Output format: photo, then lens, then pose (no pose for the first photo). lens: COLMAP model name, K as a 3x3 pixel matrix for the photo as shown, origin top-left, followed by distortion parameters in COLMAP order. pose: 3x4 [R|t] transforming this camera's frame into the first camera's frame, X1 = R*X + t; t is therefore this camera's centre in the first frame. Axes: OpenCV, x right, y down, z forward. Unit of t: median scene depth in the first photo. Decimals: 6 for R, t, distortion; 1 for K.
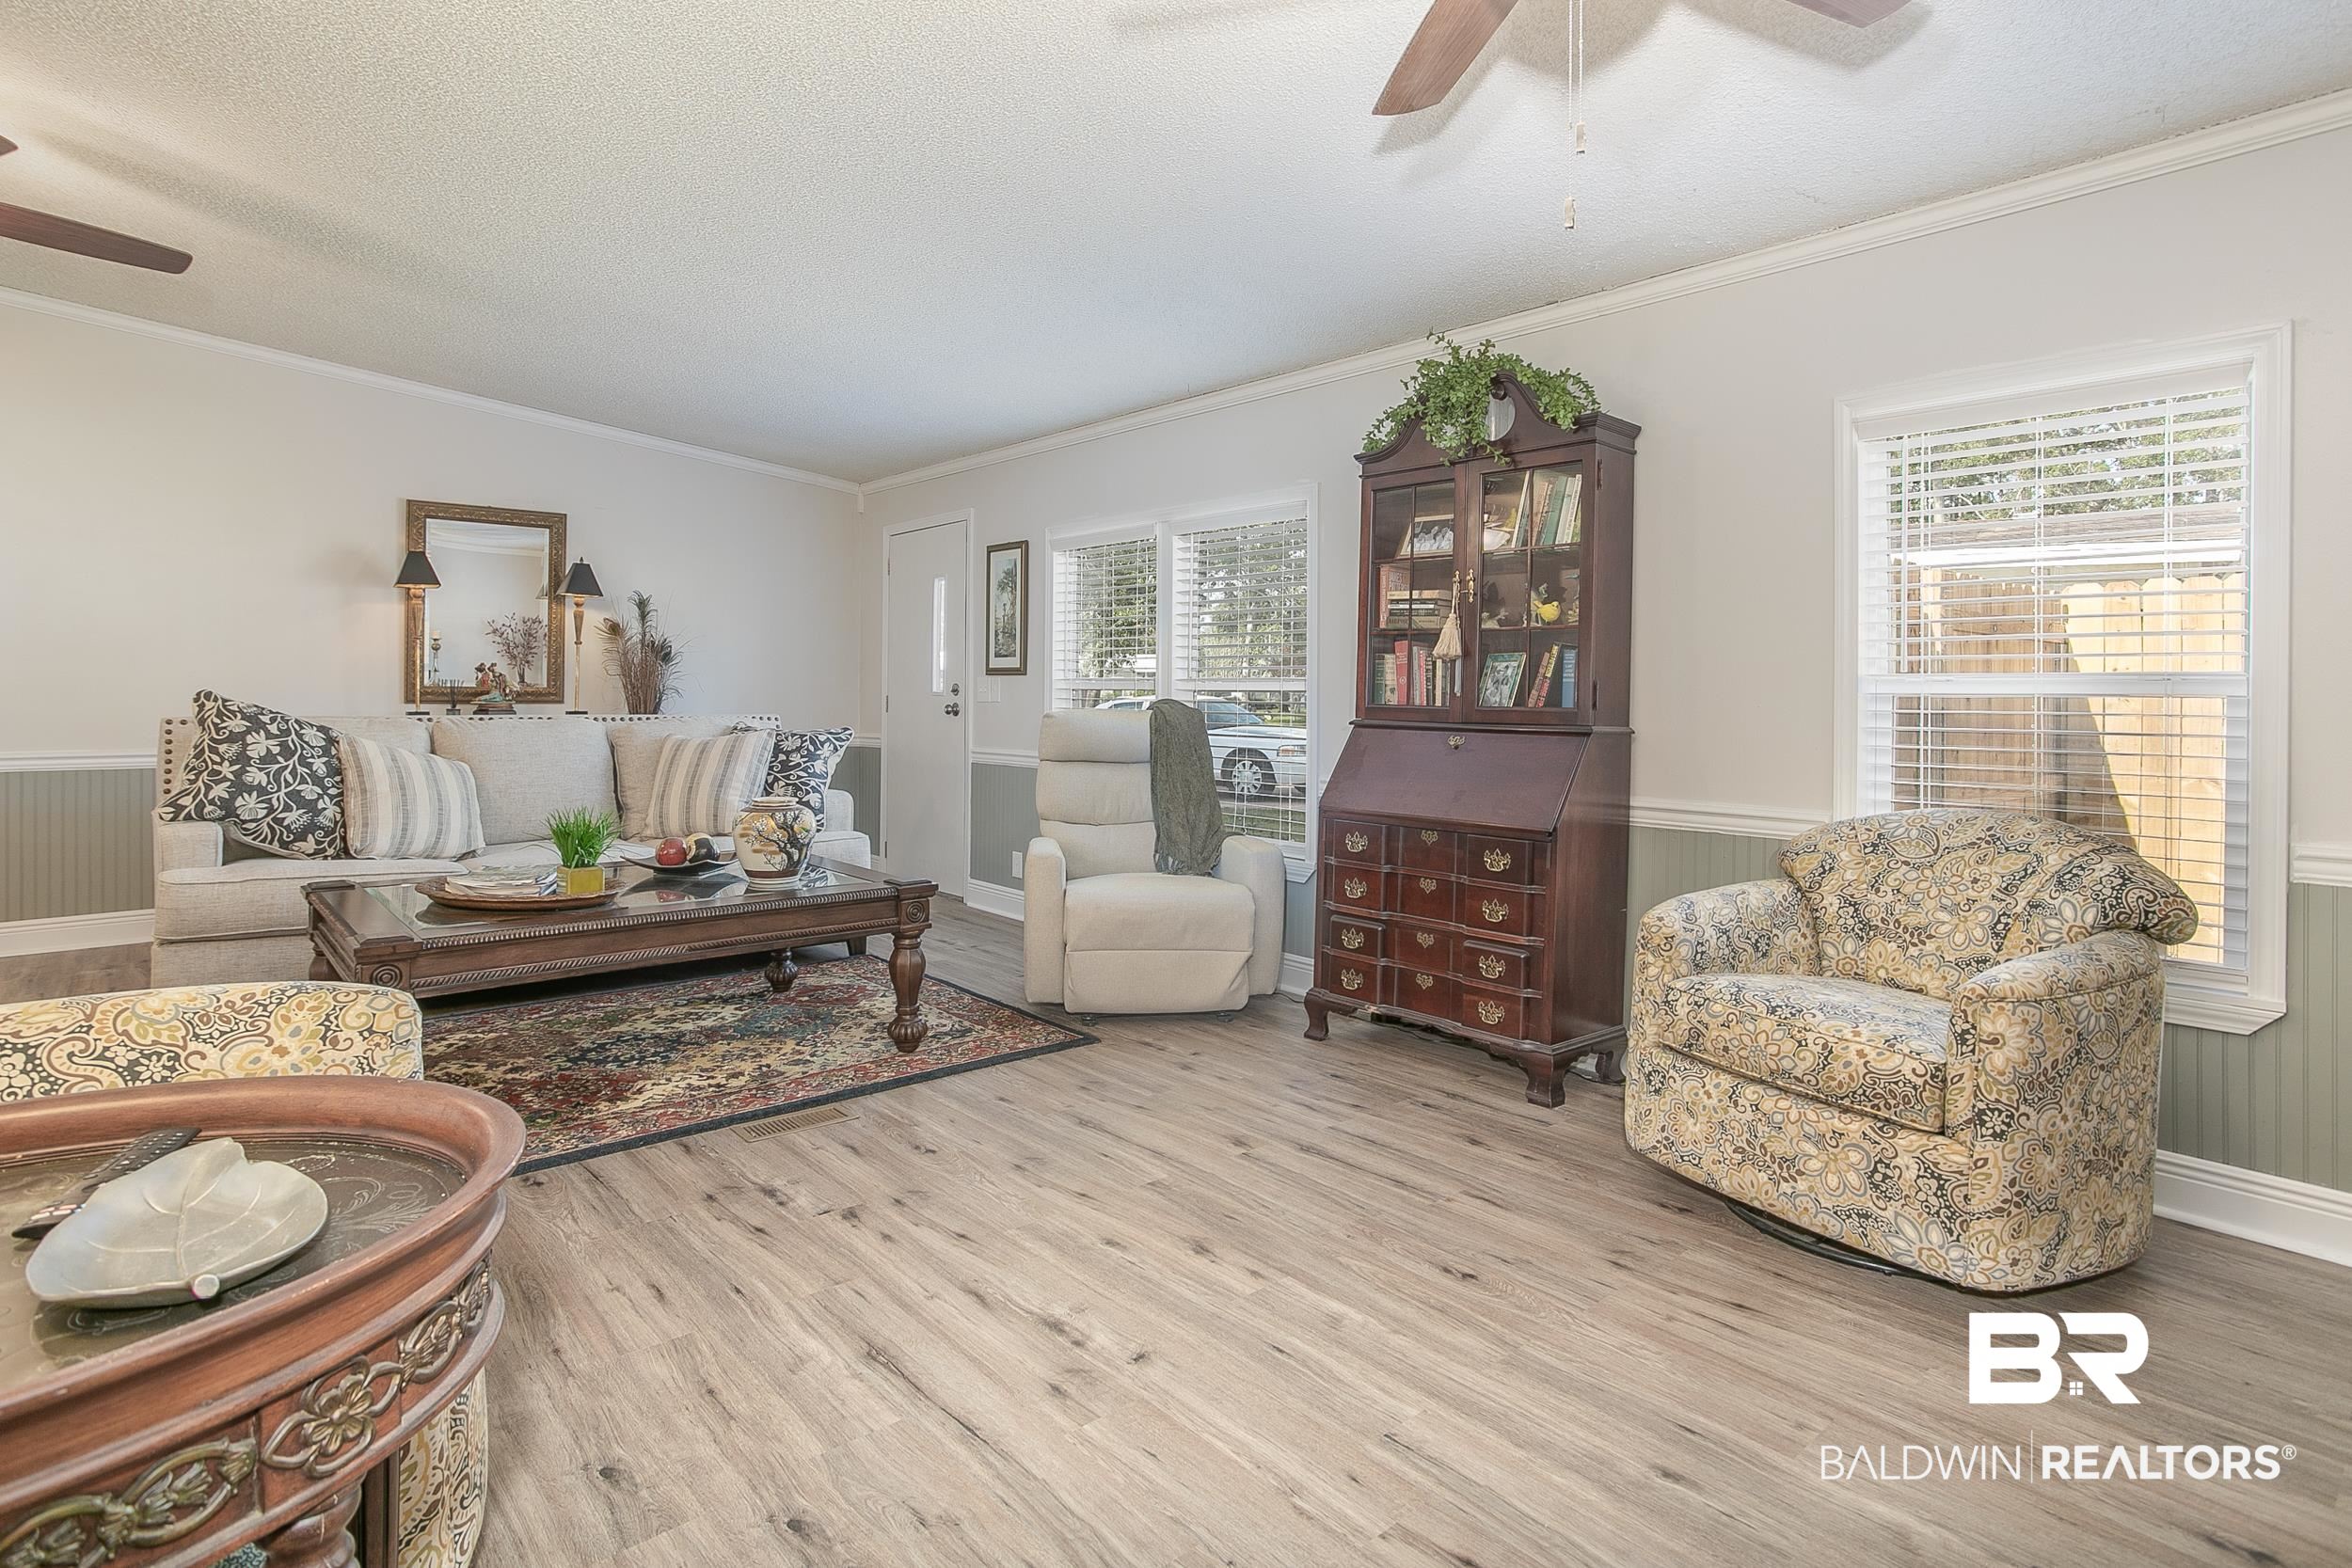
lens RADIAL K [[1222.7, 0, 1158.3], [0, 1222.7, 694.6], [0, 0, 1]] dist [-0.035547, 0.006269]
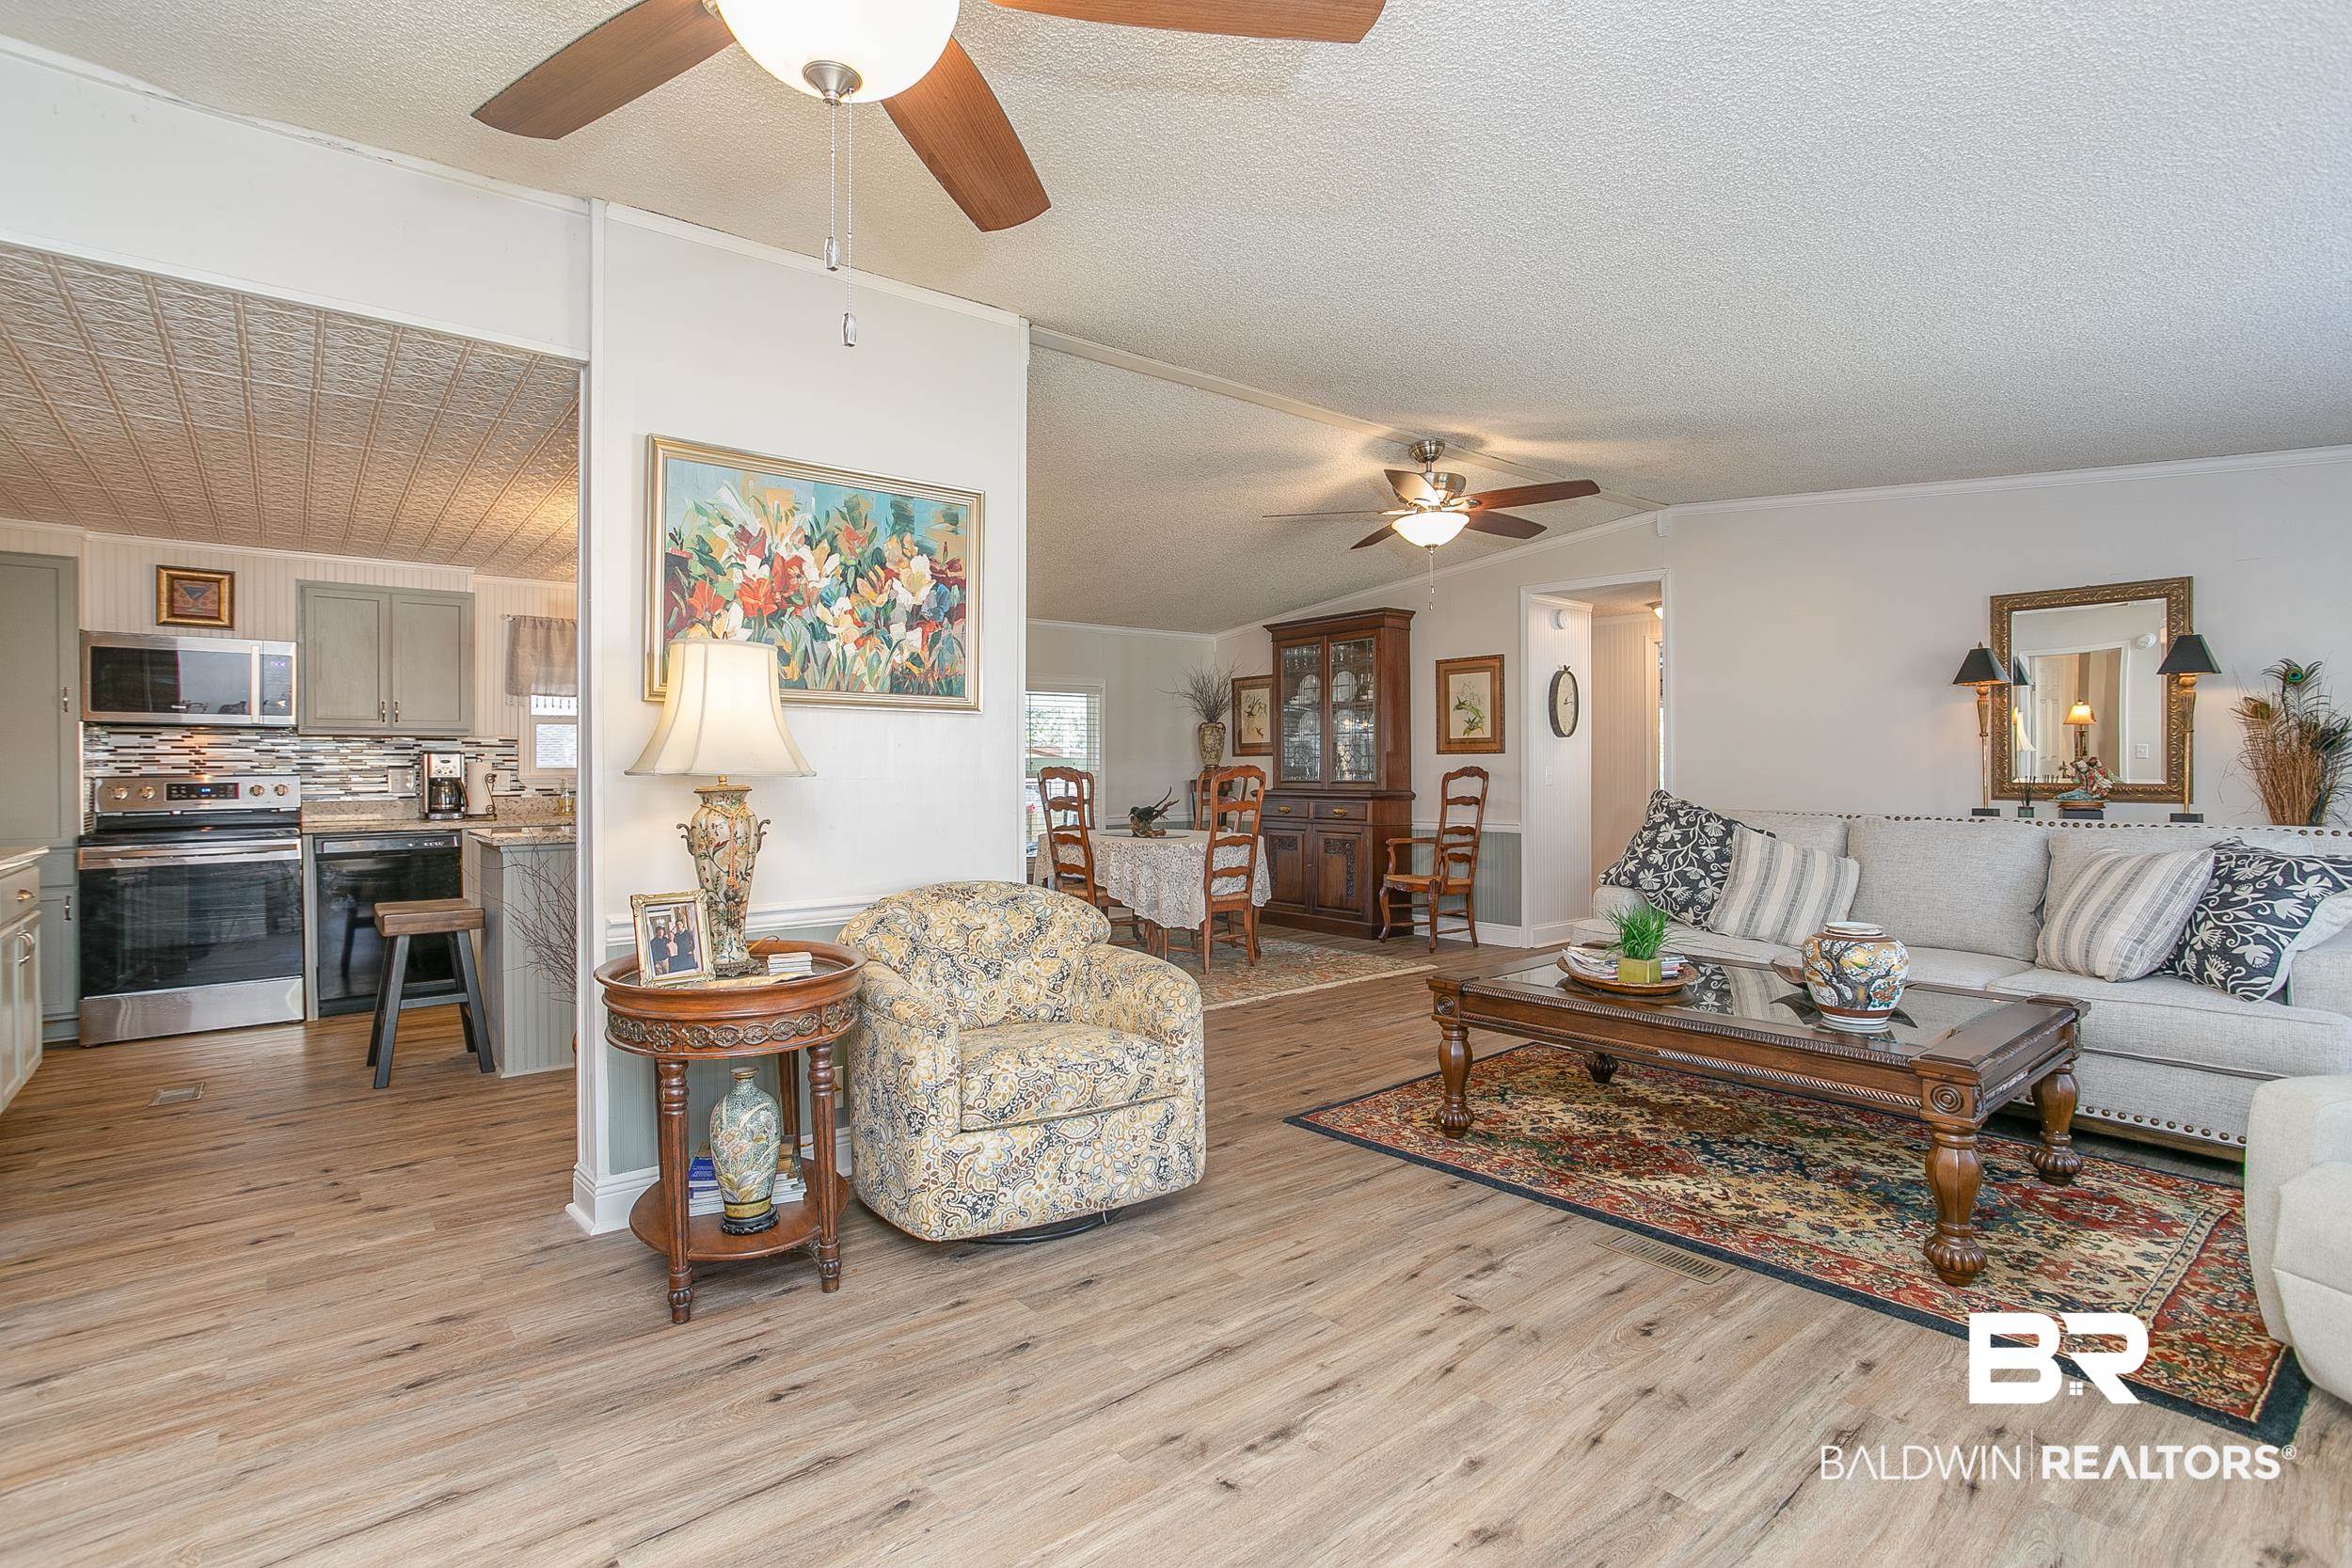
lens RADIAL K [[1125.3, 0, 1160.1], [0, 1125.3, 782.2], [0, 0, 1]] dist [-0.047999, 0.024623]
pose [[-0.034204, 0.008116, -0.999382, 0.464980], [0.002149, 0.999965, 0.008048, -0.023447], [0.999413, -0.001873, -0.034221, 0.501663]]
